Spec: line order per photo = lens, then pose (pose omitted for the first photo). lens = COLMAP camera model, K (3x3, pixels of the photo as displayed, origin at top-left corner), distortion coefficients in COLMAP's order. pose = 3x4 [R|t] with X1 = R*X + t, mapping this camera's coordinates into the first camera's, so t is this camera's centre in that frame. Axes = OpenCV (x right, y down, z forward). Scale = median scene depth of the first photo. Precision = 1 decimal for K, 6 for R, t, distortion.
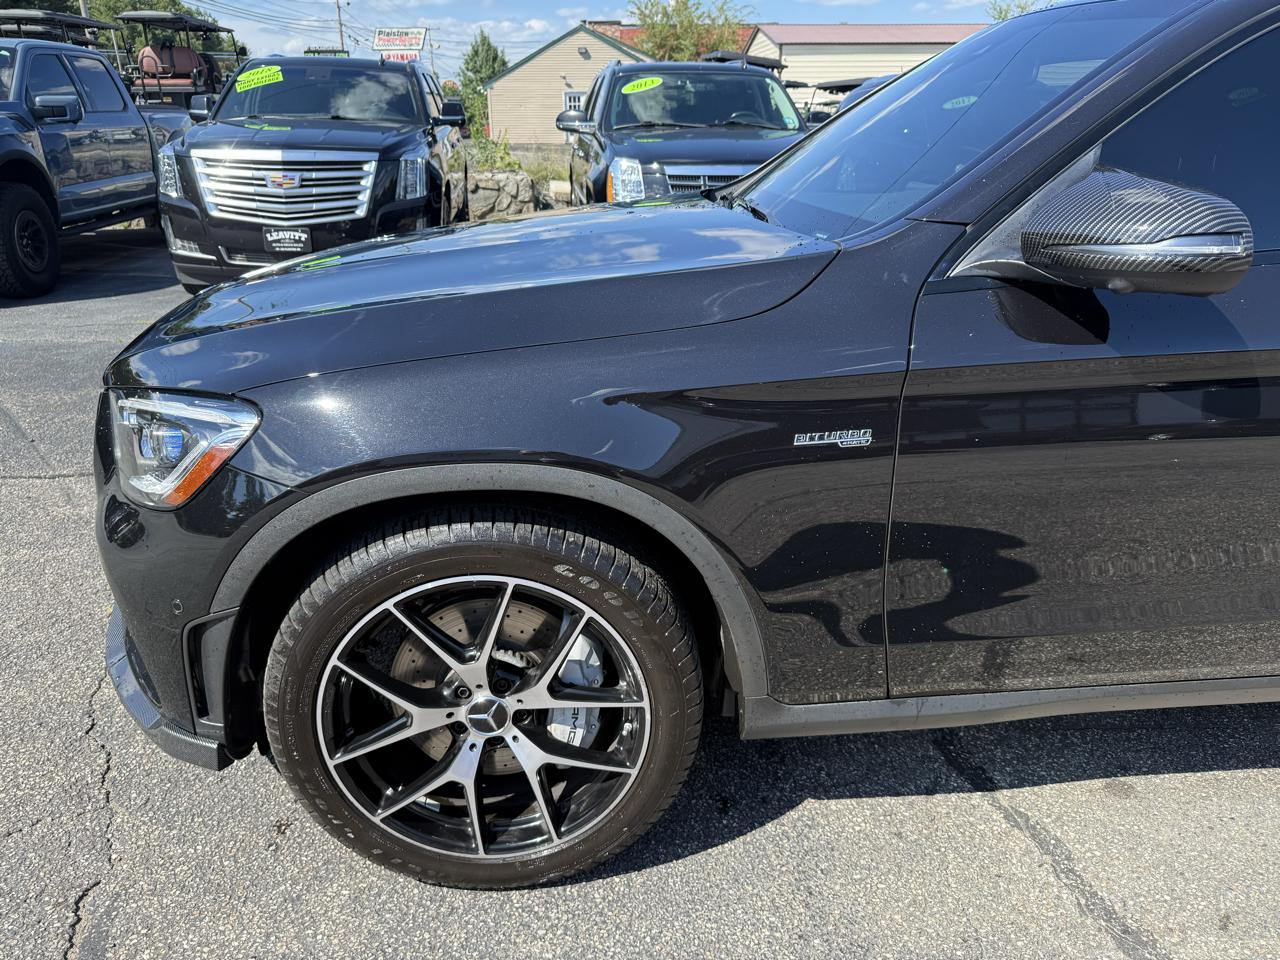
lens RADIAL K [[918.4, 0, 632.5], [0, 918.4, 481.6], [0, 0, 1]] dist [0.028251, -0.025145]
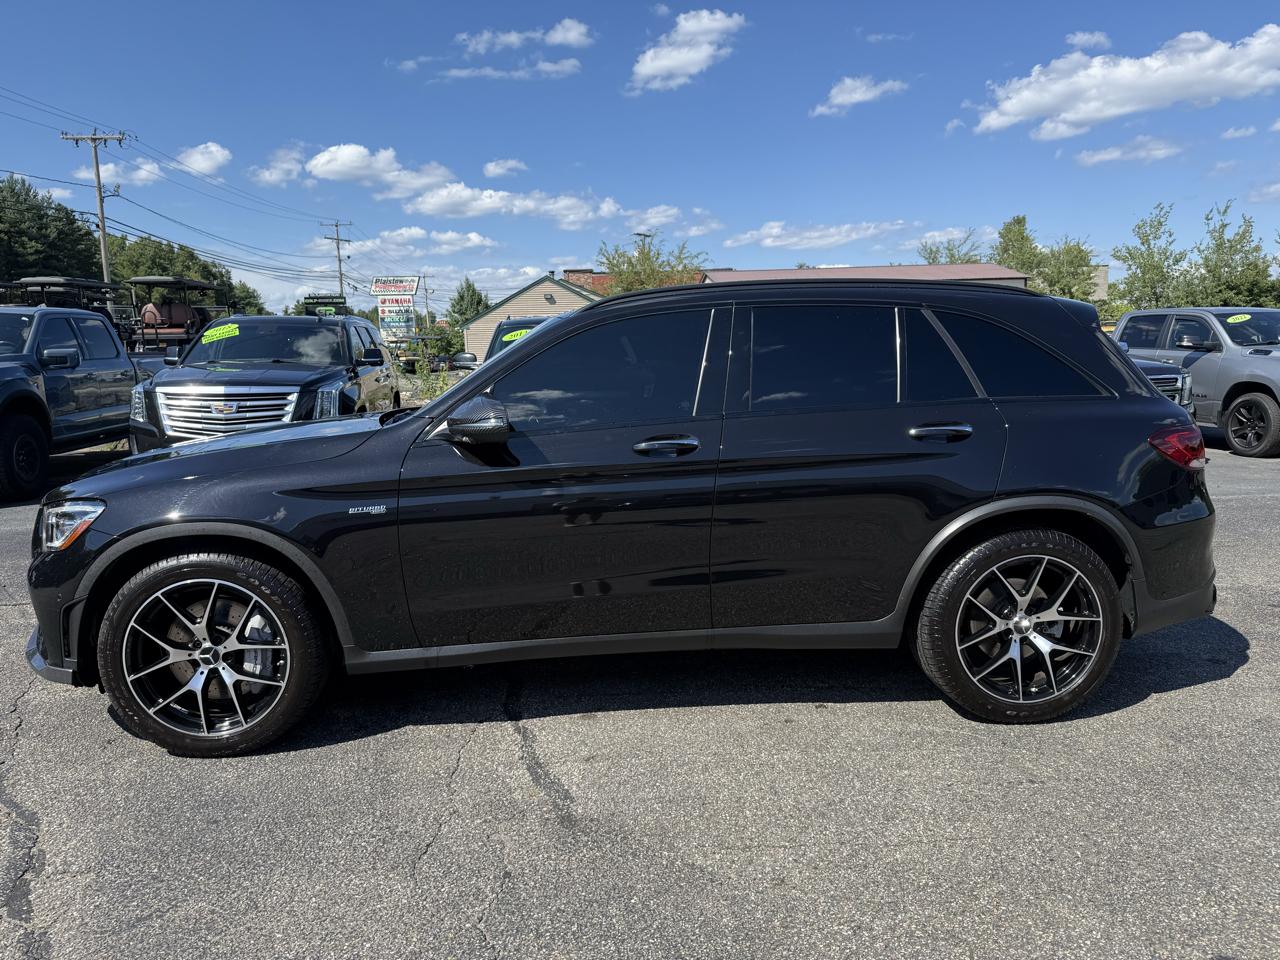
lens RADIAL K [[913.4, 0, 636.1], [0, 913.4, 481.2], [0, 0, 1]] dist [-0.002802, -0.005094]
pose [[0.999606, -0.015350, 0.023490, 0.168611], [0.020348, 0.972958, -0.230084, 0.082703], [-0.019323, 0.230472, 0.972887, -0.241173]]
